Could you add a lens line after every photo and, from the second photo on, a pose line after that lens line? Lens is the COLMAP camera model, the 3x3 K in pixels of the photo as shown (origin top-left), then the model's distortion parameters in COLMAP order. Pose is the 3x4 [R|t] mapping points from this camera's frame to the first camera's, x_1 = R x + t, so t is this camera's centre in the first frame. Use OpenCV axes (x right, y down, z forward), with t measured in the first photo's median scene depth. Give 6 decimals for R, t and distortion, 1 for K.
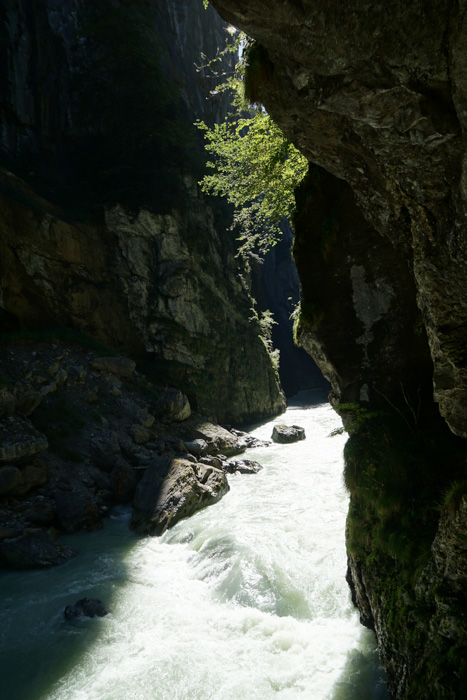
lens RADIAL K [[496.3, 0, 231.9], [0, 496.3, 347.4], [0, 0, 1]] dist [-0.090343, 0.037919]
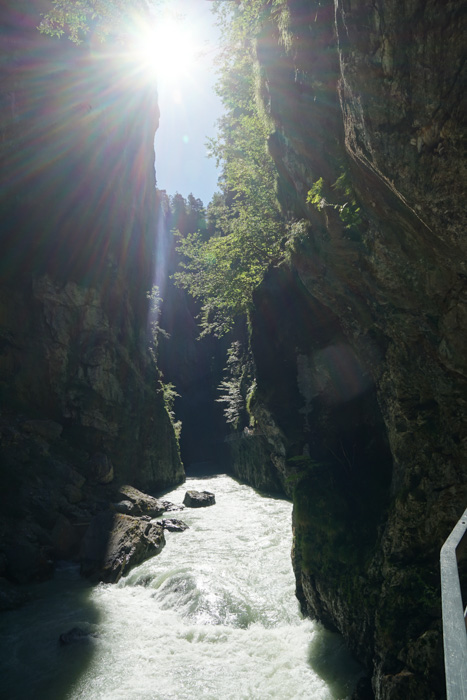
lens RADIAL K [[496.3, 0, 232.8], [0, 496.3, 348.7], [0, 0, 1]] dist [-0.090343, 0.037919]
pose [[0.971556, 0.068395, 0.226716, -0.120974], [-0.034829, 0.988242, -0.148878, 0.013202], [-0.234233, 0.136747, 0.962515, -0.132996]]
